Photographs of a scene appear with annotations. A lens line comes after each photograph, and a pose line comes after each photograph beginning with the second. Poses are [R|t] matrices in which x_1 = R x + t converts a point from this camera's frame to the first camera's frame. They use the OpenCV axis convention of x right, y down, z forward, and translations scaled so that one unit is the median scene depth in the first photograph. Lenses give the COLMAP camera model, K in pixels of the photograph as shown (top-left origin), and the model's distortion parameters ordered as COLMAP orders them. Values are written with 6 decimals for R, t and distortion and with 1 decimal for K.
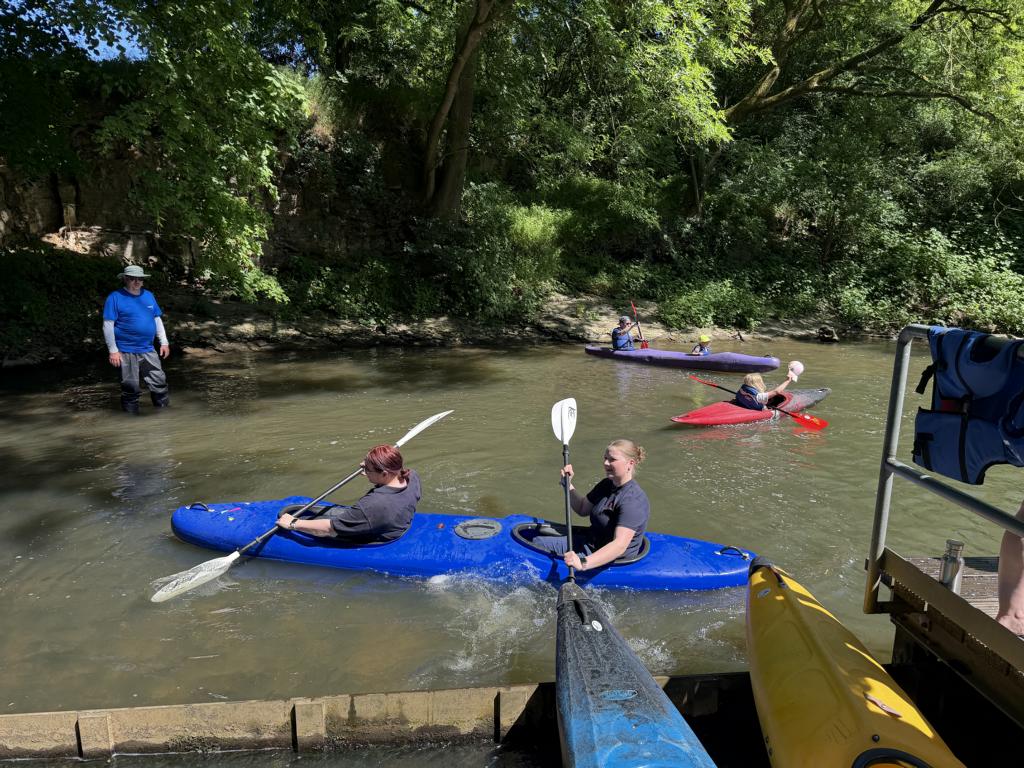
lens RADIAL K [[709.6, 0, 511.6], [0, 709.6, 386.2], [0, 0, 1]] dist [0.003908, -0.011800]
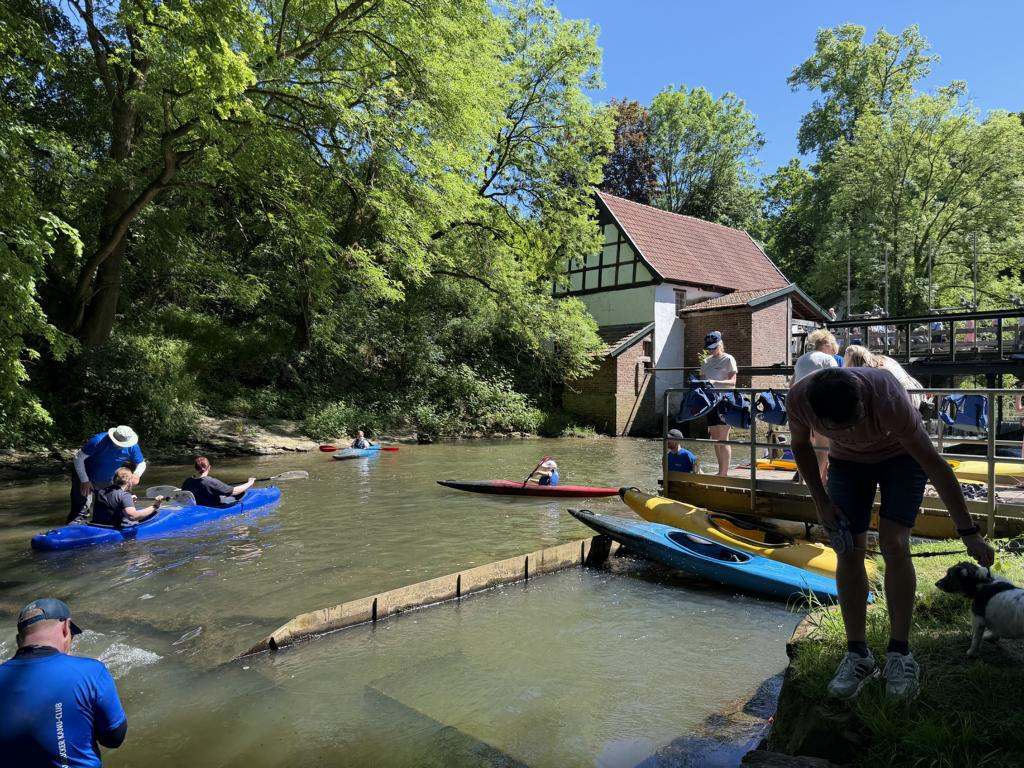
lens RADIAL K [[709.6, 0, 511.5], [0, 709.6, 383.4], [0, 0, 1]] dist [0.003908, -0.011800]
pose [[0.749983, -0.003678, 0.661446, -0.293969], [0.130220, 0.981236, -0.142193, 0.035526], [-0.648512, 0.192776, 0.736390, -0.118201]]
